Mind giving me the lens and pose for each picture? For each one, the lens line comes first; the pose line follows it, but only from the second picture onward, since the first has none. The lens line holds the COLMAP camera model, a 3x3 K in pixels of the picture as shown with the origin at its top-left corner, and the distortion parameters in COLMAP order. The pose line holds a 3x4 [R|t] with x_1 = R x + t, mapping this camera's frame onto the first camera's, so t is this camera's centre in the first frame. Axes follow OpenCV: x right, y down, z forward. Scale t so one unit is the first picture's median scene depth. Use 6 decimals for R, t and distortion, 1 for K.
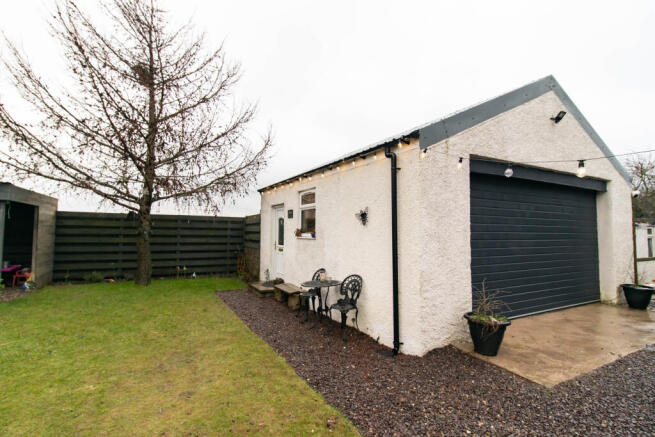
lens RADIAL K [[307.2, 0, 315.3], [0, 307.2, 216.5], [0, 0, 1]] dist [0.014854, -0.000271]
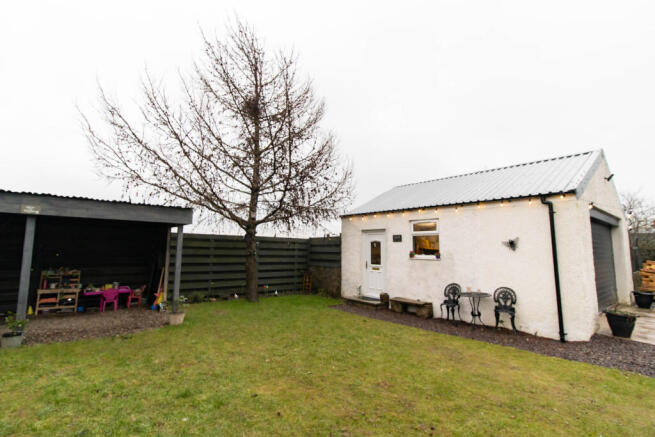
lens RADIAL K [[307.2, 0, 315.3], [0, 307.2, 216.5], [0, 0, 1]] dist [0.014854, -0.000271]
pose [[0.979729, 0.025242, 0.198729, -0.724326], [-0.014002, 0.998232, -0.057760, -0.022931], [-0.199836, 0.053807, 0.978351, -0.134217]]
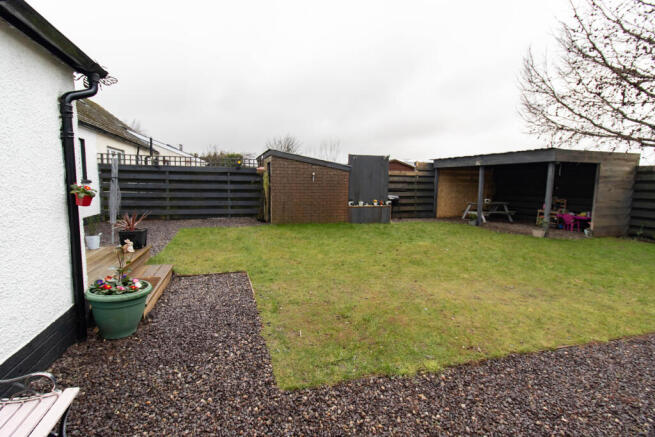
lens RADIAL K [[303.9, 0, 315.7], [0, 303.9, 216.1], [0, 0, 1]] dist [-0.002975, -0.000855]
pose [[-0.190938, 0.094124, -0.977079, 0.446370], [0.034423, 0.995422, 0.089164, 0.026983], [0.980998, -0.016609, -0.193304, 0.243241]]
